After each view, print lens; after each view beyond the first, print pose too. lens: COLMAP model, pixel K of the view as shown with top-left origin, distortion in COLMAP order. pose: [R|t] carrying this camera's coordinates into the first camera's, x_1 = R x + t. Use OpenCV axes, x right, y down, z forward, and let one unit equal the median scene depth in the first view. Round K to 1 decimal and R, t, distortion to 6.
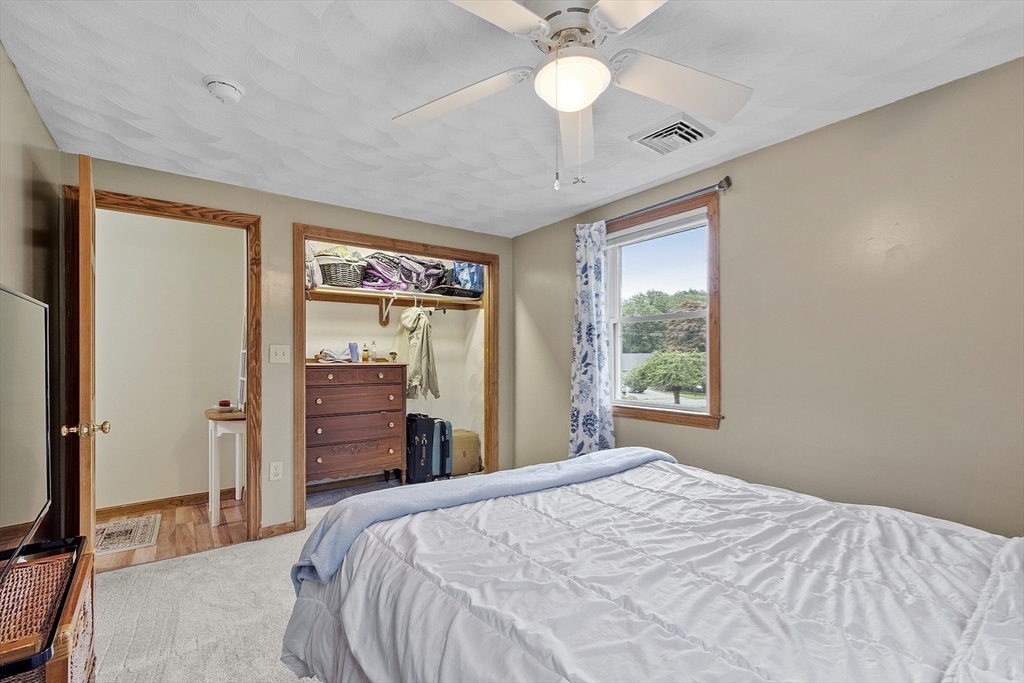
lens RADIAL K [[447.3, 0, 506.7], [0, 447.3, 349.2], [0, 0, 1]] dist [-0.000021, 0.000082]
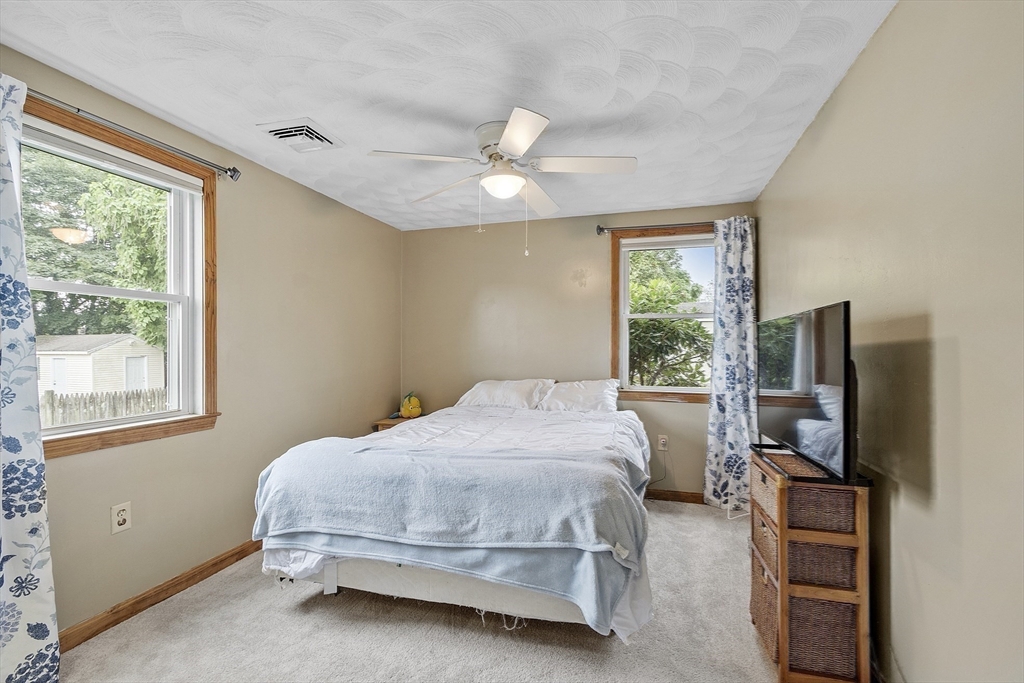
lens RADIAL K [[447.3, 0, 506.7], [0, 447.3, 349.2], [0, 0, 1]] dist [-0.000021, 0.000082]
pose [[-0.589239, -0.000305, 0.807959, -0.635846], [-0.006222, 0.999972, -0.004160, 0.014854], [-0.807935, -0.007478, -0.589224, 1.056726]]
